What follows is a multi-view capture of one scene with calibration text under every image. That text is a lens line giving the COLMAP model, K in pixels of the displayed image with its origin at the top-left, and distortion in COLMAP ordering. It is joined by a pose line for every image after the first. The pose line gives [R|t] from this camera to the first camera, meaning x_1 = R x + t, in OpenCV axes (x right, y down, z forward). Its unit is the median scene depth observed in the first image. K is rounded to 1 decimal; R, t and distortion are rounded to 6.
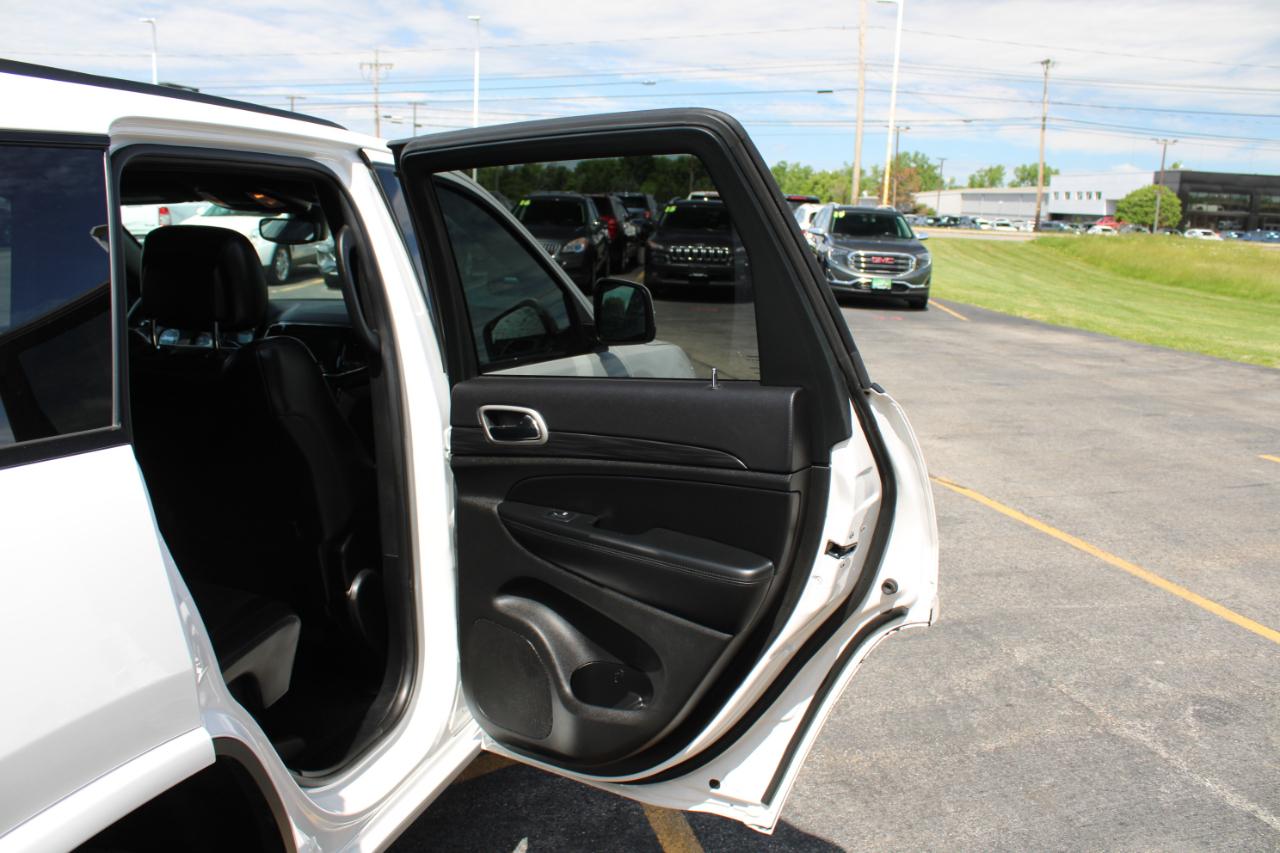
lens RADIAL K [[1076.2, 0, 641.3], [0, 1076.2, 420.9], [0, 0, 1]] dist [-0.162808, 0.140339]
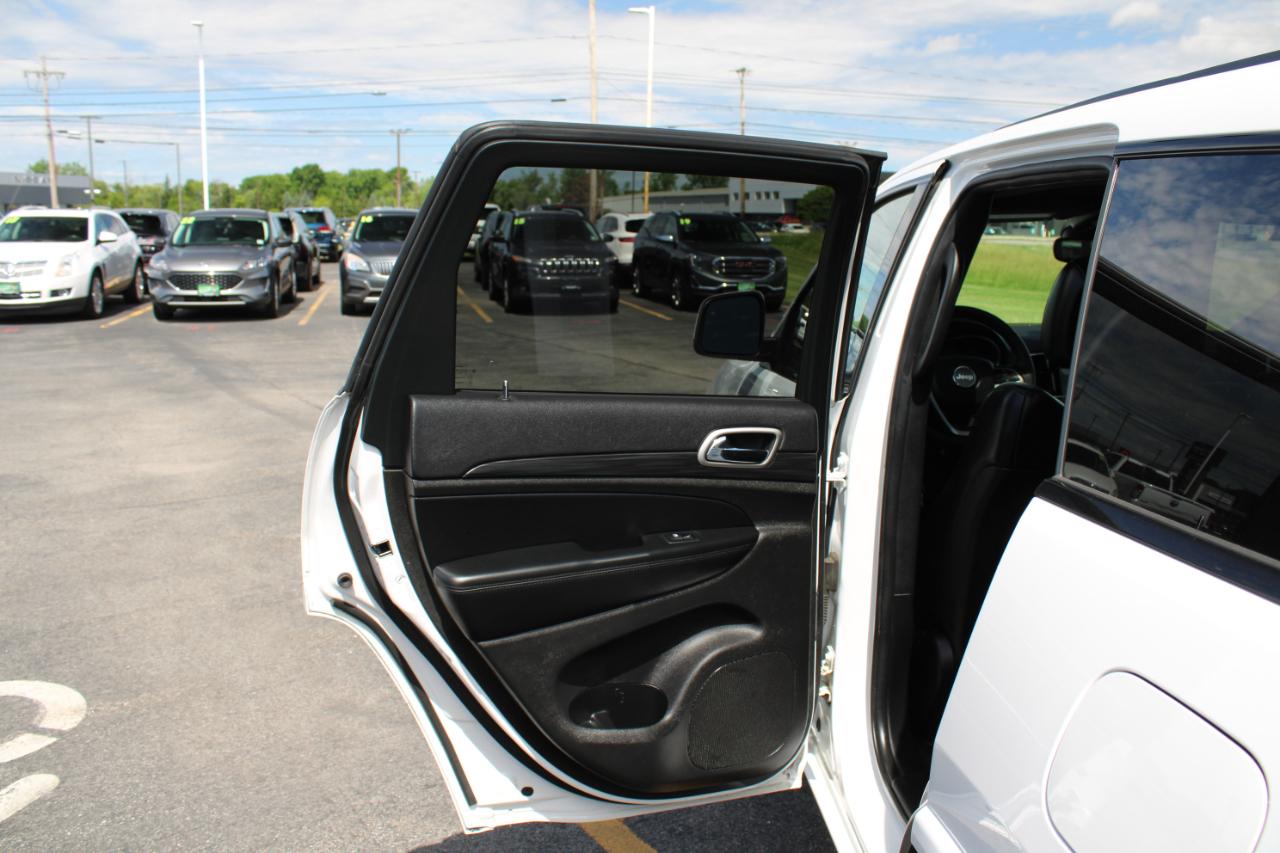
lens RADIAL K [[1076.2, 0, 641.3], [0, 1076.2, 420.9], [0, 0, 1]] dist [-0.162808, 0.140339]
pose [[0.955717, -0.075785, 0.284361, -0.159255], [0.078223, 0.996932, 0.002790, -0.010978], [-0.283700, 0.019577, 0.958713, 0.040145]]
